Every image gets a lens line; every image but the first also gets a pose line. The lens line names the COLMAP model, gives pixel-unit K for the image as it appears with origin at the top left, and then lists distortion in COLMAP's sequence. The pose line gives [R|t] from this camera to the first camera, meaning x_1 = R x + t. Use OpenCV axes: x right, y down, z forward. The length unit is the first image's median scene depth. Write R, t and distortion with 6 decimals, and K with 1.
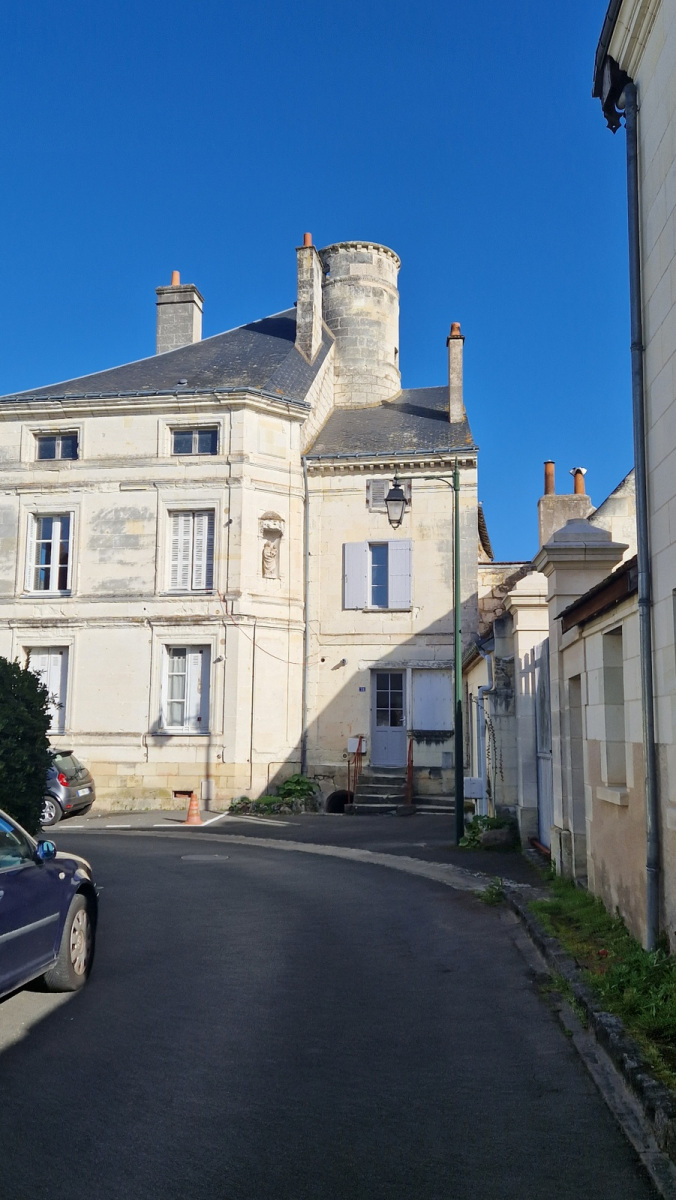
lens RADIAL K [[888.8, 0, 338.0], [0, 888.8, 600.0], [0, 0, 1]] dist [0.063026, -0.003478]
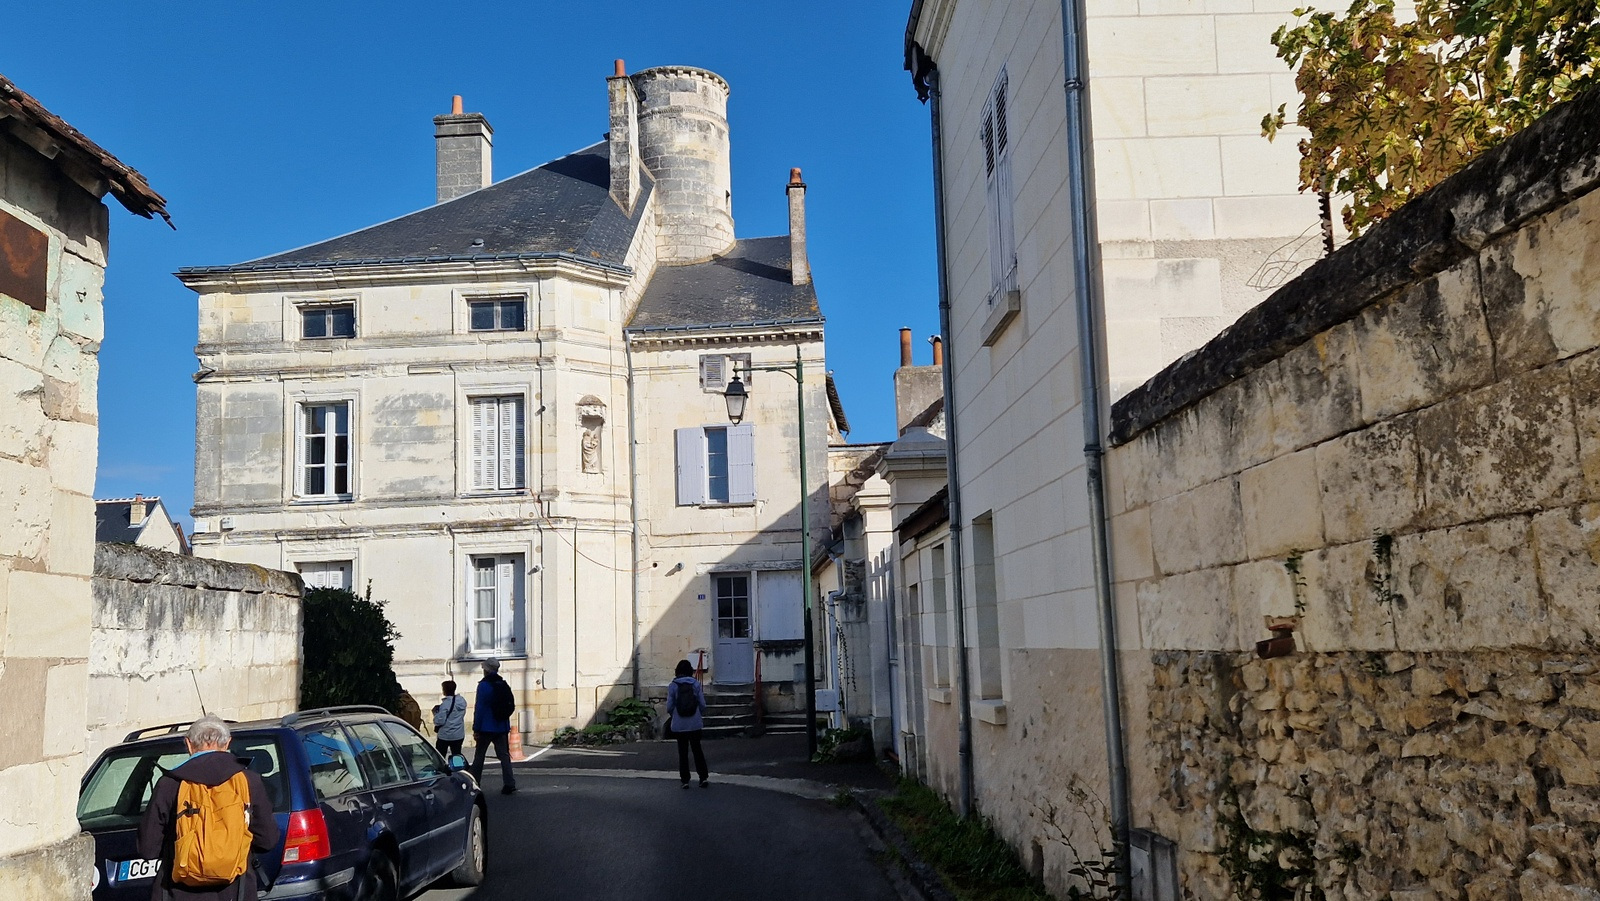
lens RADIAL K [[1185.0, 0, 793.2], [0, 1185.0, 445.9], [0, 0, 1]] dist [0.063026, -0.003478]
pose [[0.992770, -0.025731, 0.117241, -0.015945], [0.027585, 0.999518, -0.014219, -0.028617], [-0.116819, 0.017351, 0.993002, -0.171243]]
